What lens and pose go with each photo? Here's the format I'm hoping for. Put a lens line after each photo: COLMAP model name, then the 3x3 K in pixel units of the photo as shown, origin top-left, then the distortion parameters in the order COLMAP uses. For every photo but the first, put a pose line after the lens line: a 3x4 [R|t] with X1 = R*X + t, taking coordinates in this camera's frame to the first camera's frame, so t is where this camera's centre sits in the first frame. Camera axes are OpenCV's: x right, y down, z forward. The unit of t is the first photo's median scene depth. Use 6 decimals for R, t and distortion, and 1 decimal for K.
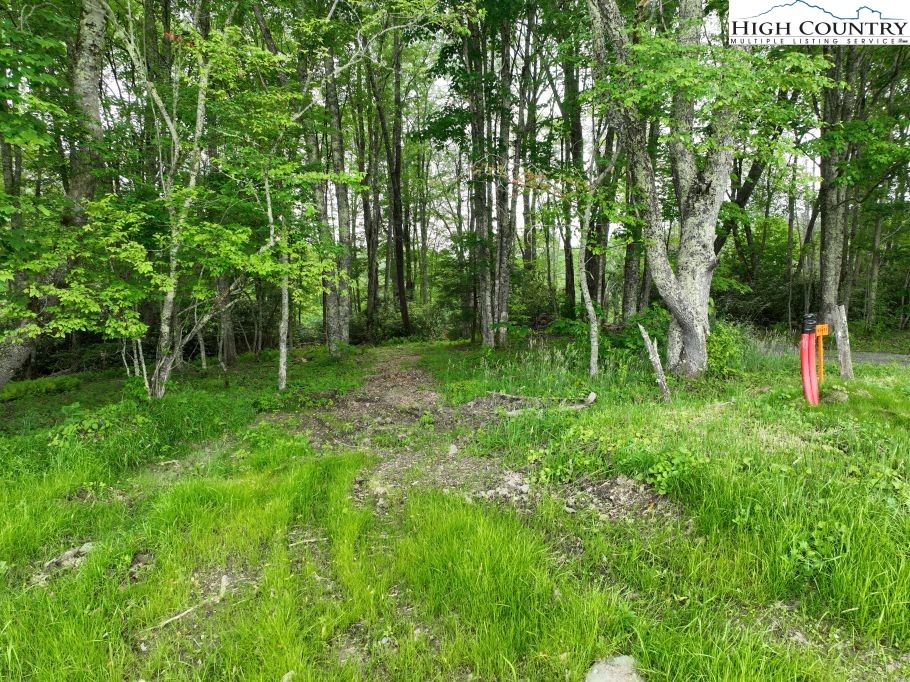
lens RADIAL K [[628.5, 0, 452.6], [0, 628.5, 341.0], [0, 0, 1]] dist [-0.001032, 0.016814]
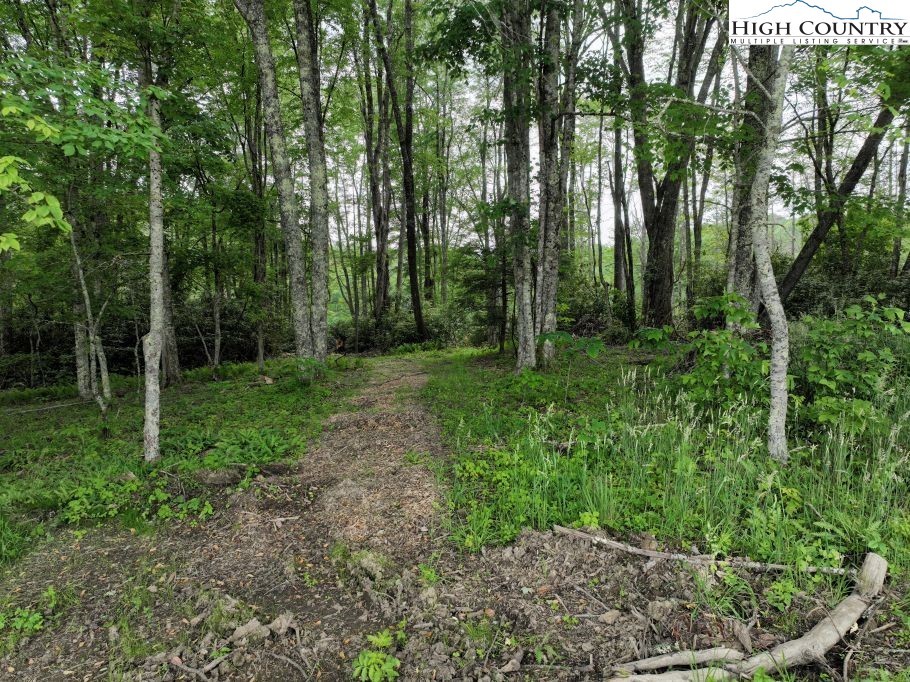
lens RADIAL K [[628.5, 0, 457.1], [0, 628.5, 333.8], [0, 0, 1]] dist [-0.001032, 0.016814]
pose [[0.999470, 0.000583, -0.032556, 0.003994], [-0.000975, 0.999927, -0.012034, -0.016676], [0.032547, 0.012060, 0.999397, 0.327207]]
